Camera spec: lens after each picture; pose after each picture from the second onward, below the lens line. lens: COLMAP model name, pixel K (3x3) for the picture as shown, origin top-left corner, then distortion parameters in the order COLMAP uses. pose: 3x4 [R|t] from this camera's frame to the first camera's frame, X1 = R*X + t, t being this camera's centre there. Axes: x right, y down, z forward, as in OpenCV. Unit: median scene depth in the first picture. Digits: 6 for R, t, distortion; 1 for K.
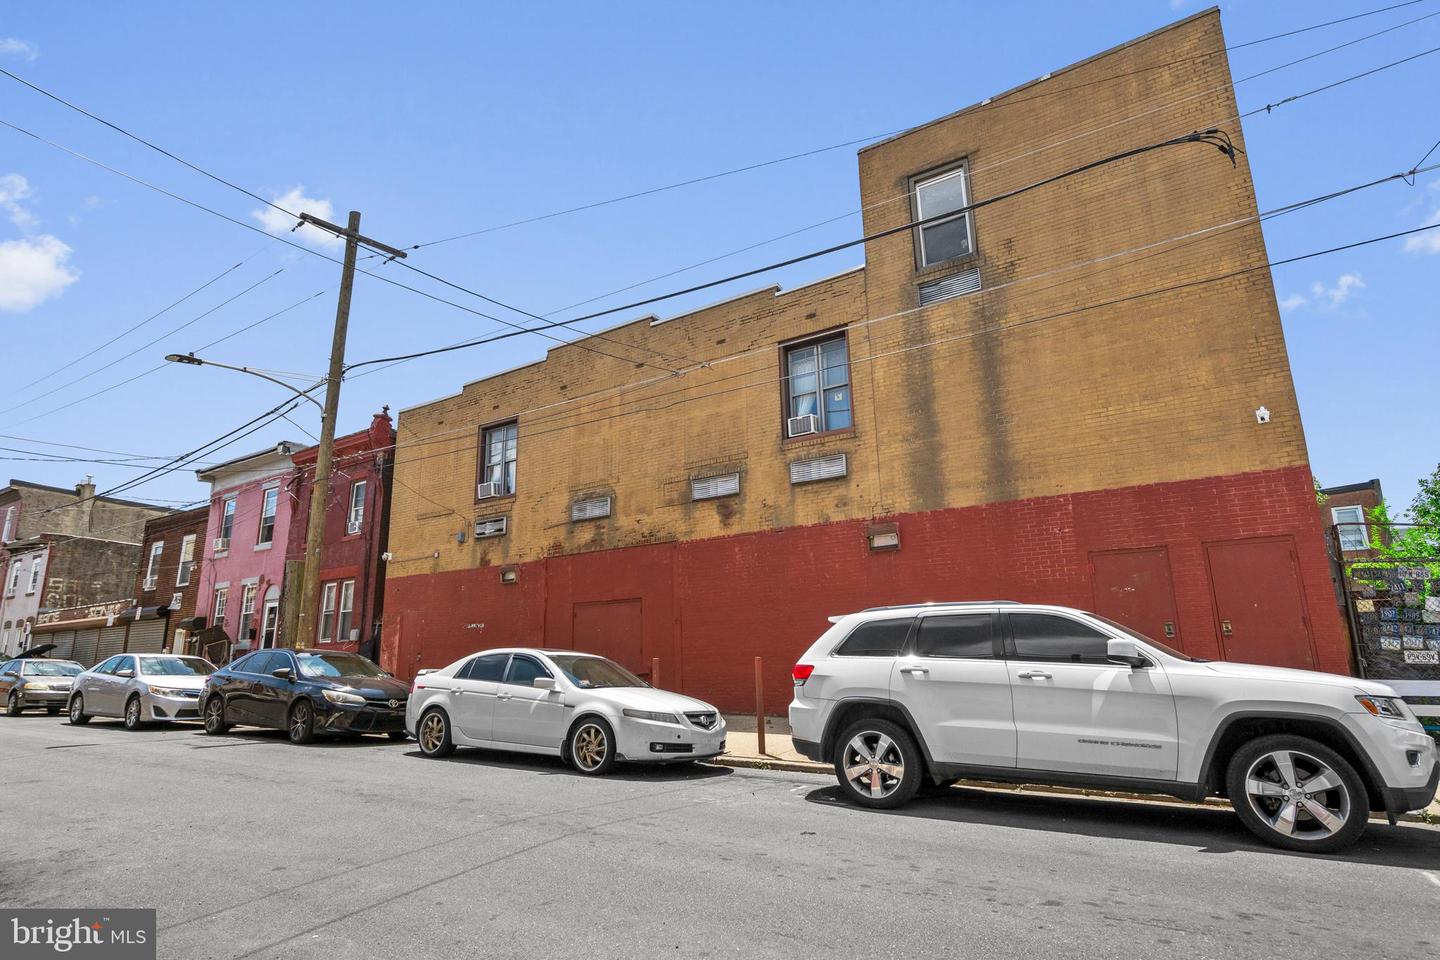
lens RADIAL K [[728.6, 0, 713.2], [0, 728.6, 483.0], [0, 0, 1]] dist [0.013920, 0.000357]
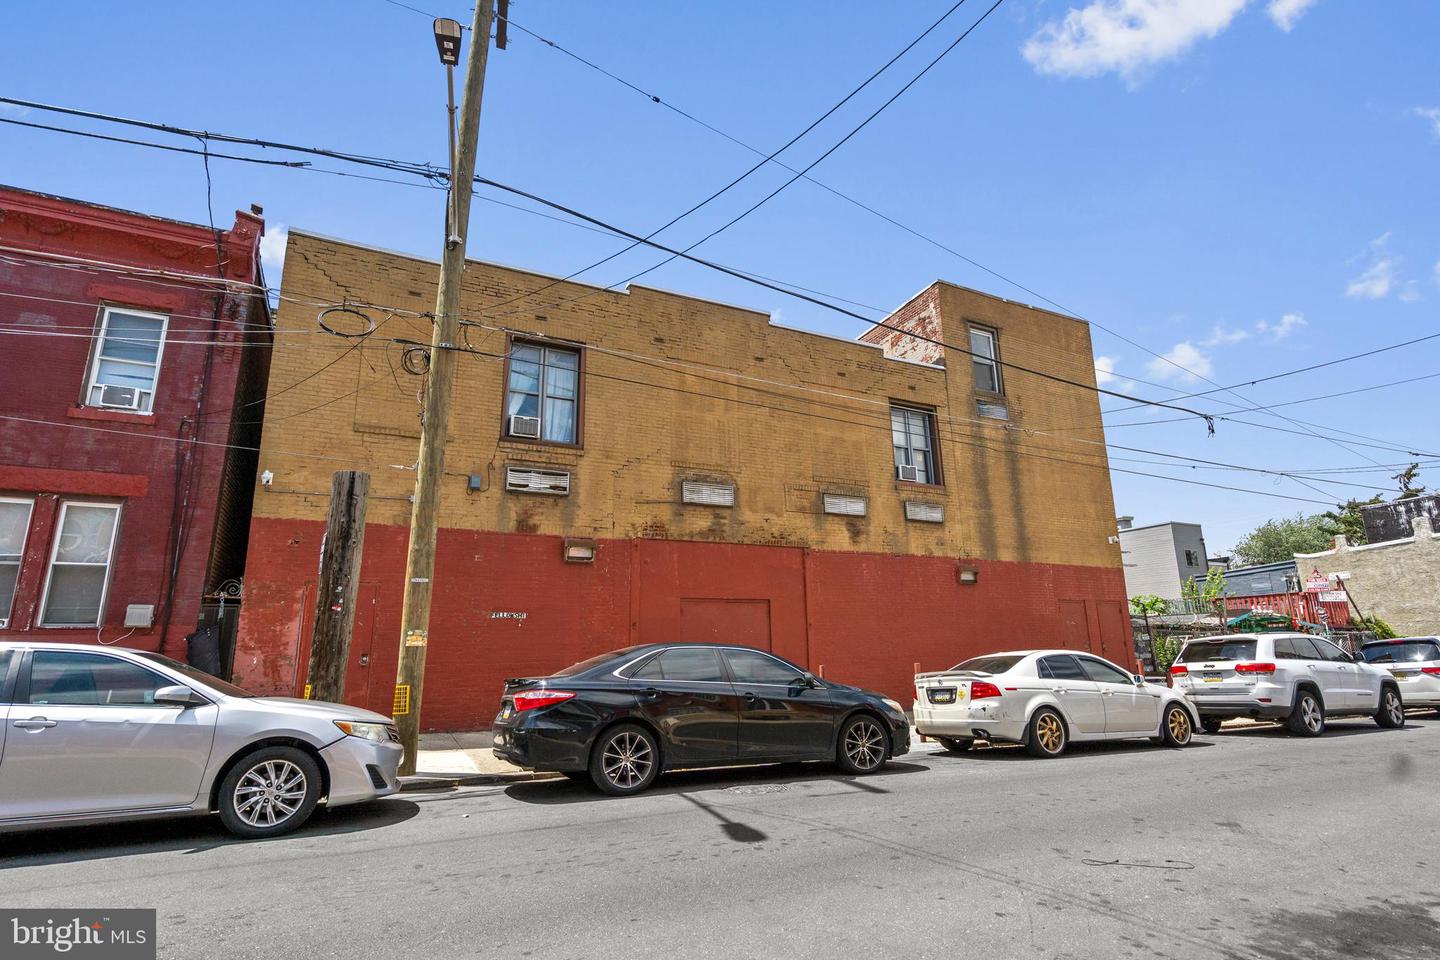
lens RADIAL K [[728.6, 0, 712.2], [0, 728.6, 480.1], [0, 0, 1]] dist [0.013920, 0.000357]
pose [[0.510356, 0.211770, 0.833481, -1.003241], [-0.197342, 0.972181, -0.126175, 0.143694], [-0.837014, -0.100087, 0.537950, 0.570316]]
